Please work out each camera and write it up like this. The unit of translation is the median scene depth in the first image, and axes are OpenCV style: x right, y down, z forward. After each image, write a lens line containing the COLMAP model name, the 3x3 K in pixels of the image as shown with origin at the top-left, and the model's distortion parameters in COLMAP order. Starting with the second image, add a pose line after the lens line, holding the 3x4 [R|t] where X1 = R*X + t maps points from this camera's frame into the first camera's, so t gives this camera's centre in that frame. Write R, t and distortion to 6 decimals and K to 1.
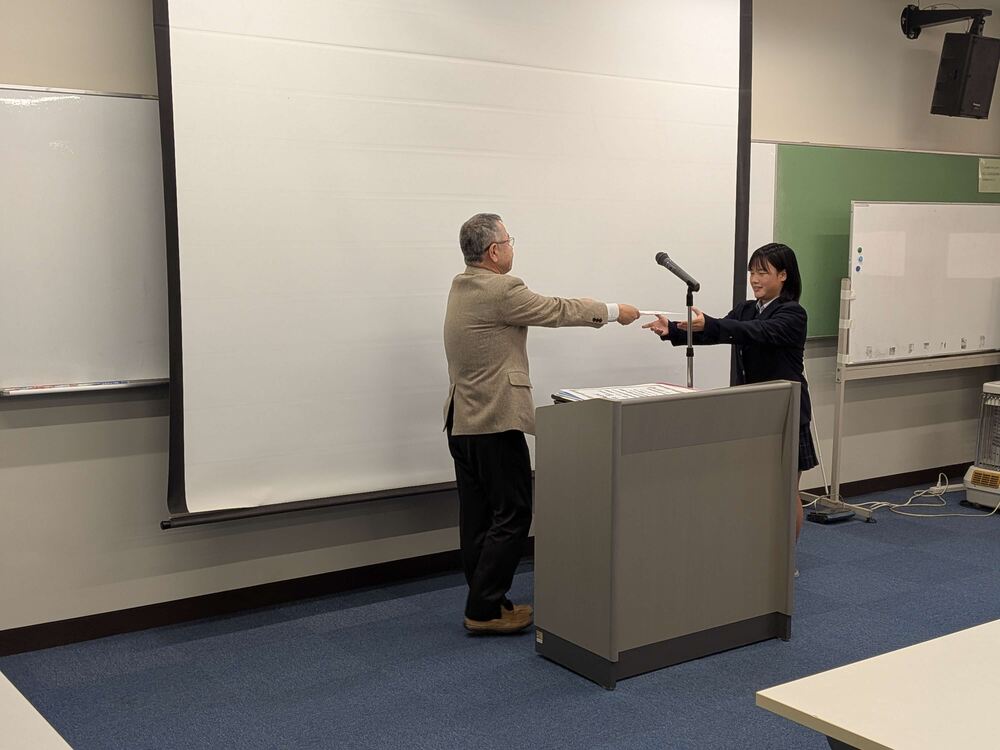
lens RADIAL K [[1193.4, 0, 544.5], [0, 1193.4, 376.0], [0, 0, 1]] dist [0.065685, 0.000000]
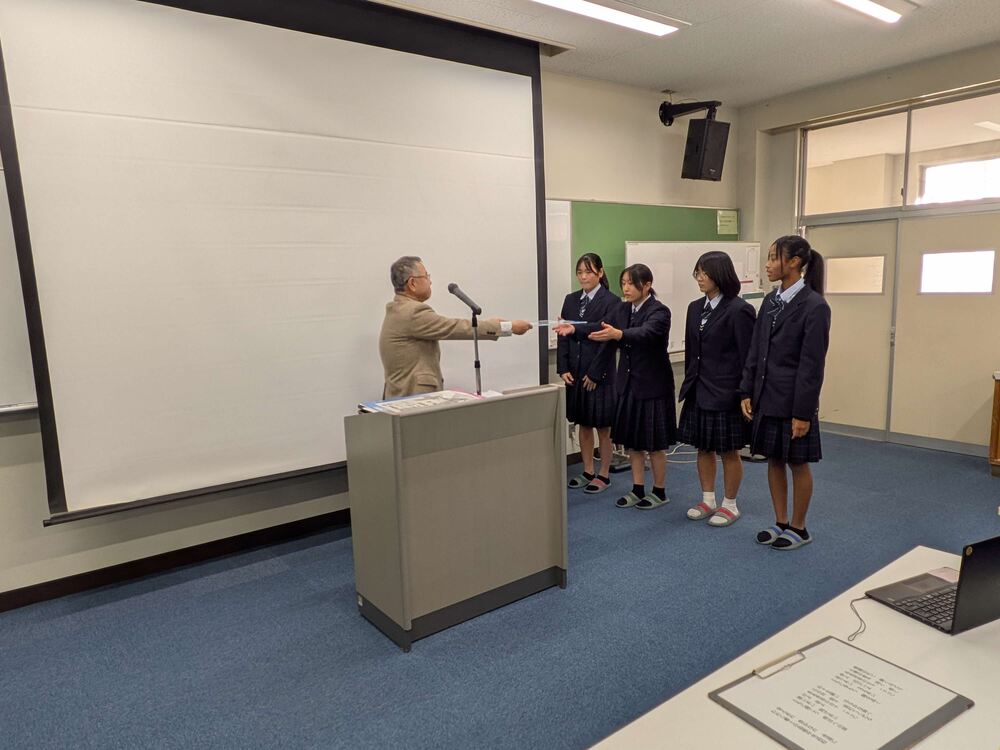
lens RADIAL K [[681.0, 0, 507.4], [0, 681.0, 389.7], [0, 0, 1]] dist [0.019414, -0.017709]
pose [[0.999010, -0.038172, 0.022840, 0.093773], [0.036935, 0.997947, 0.052320, -0.020336], [-0.024790, -0.051425, 0.998369, 0.203302]]
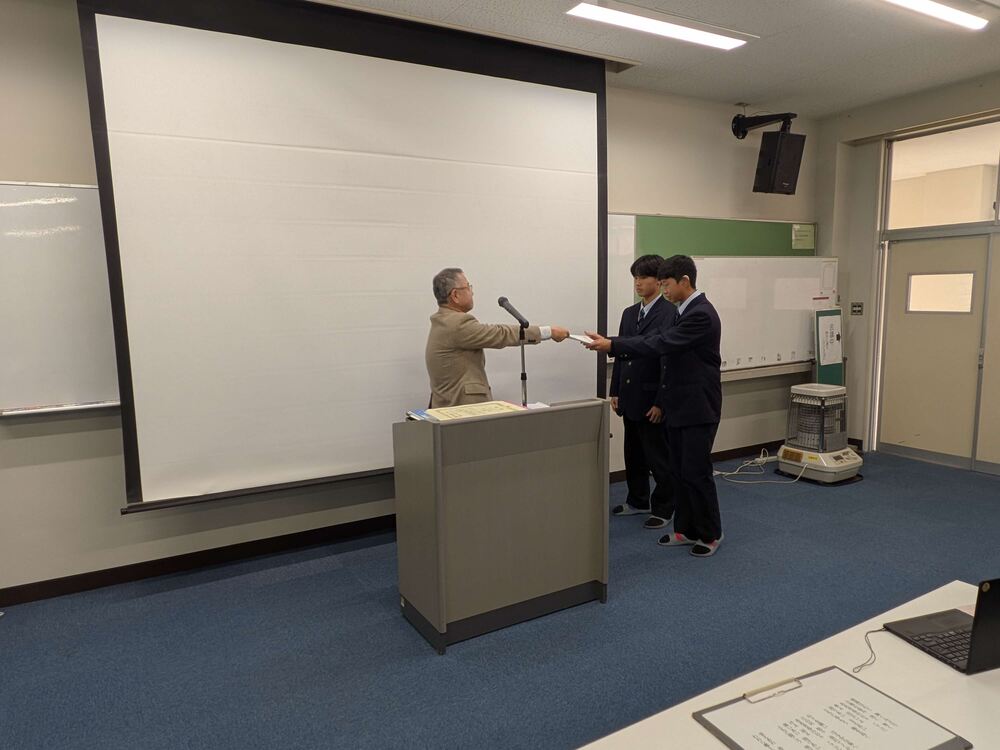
lens RADIAL K [[681.0, 0, 510.3], [0, 681.0, 391.1], [0, 0, 1]] dist [0.019414, -0.017709]
pose [[0.995835, -0.007324, -0.090877, 0.119415], [0.010577, 0.999318, 0.035366, -0.020709], [0.090556, -0.036180, 0.995234, 0.196623]]
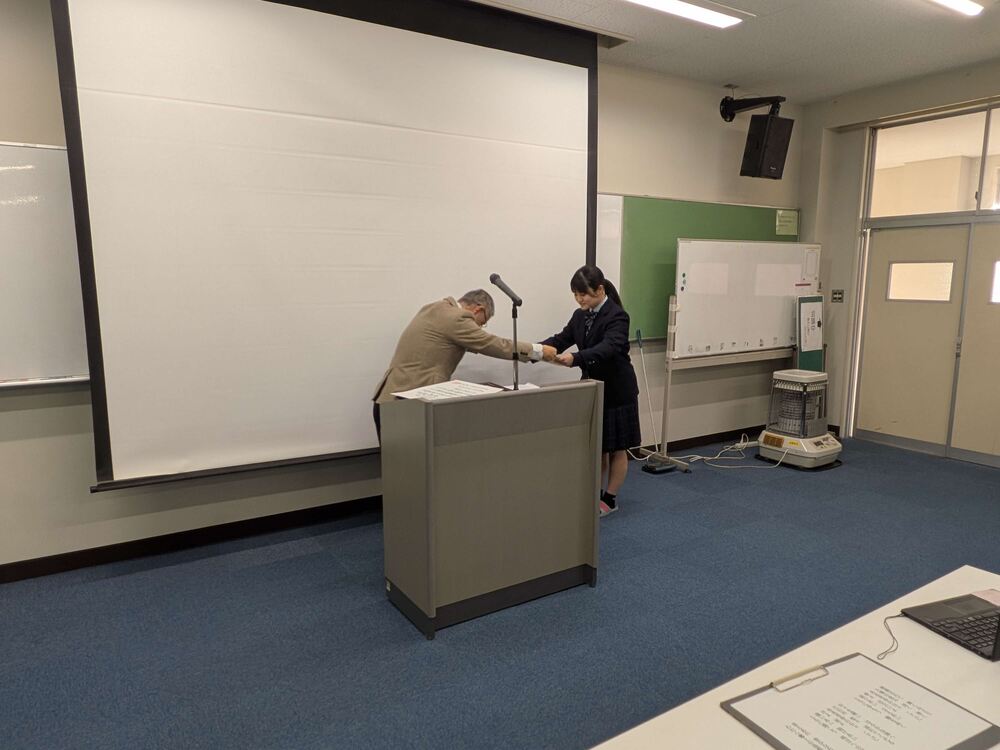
lens RADIAL K [[681.0, 0, 509.9], [0, 681.0, 390.3], [0, 0, 1]] dist [0.019414, -0.017709]
pose [[0.998832, 0.007680, -0.047712, 0.103257], [-0.004959, 0.998368, 0.056900, -0.016942], [0.048071, -0.056597, 0.997239, 0.208161]]
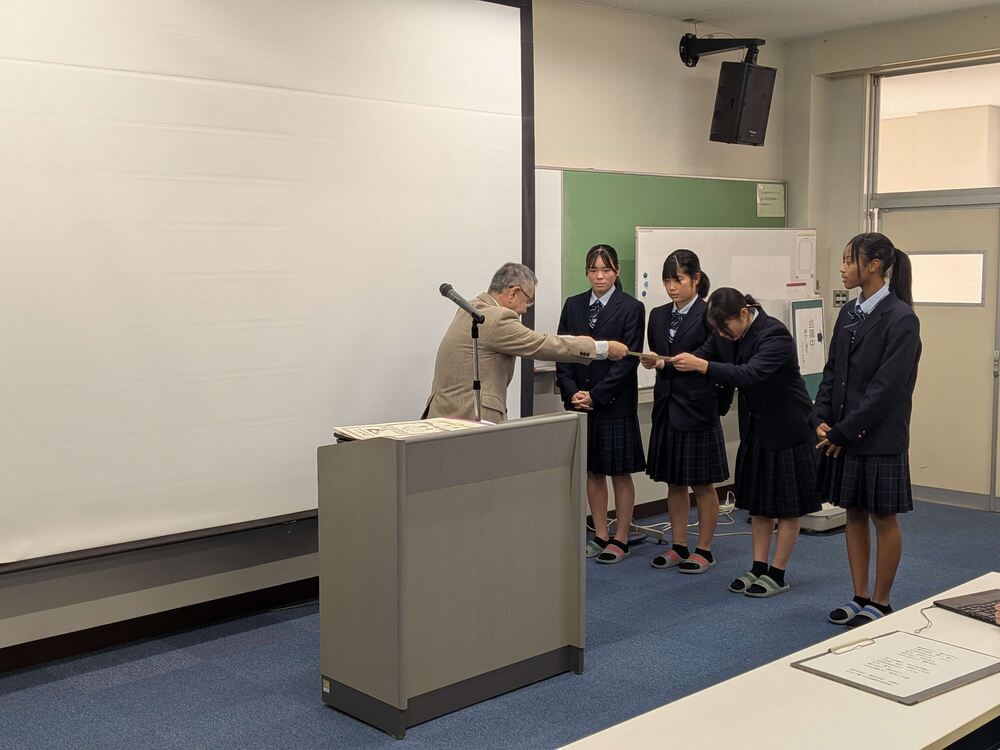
lens RADIAL K [[1192.3, 0, 493.9], [0, 1192.3, 383.6], [0, 0, 1]] dist [0.078561, 0.000000]
pose [[0.992333, -0.021685, 0.121676, 0.011654], [0.022593, 0.999726, -0.006088, -0.010273], [-0.121511, 0.008790, 0.992551, 0.017582]]
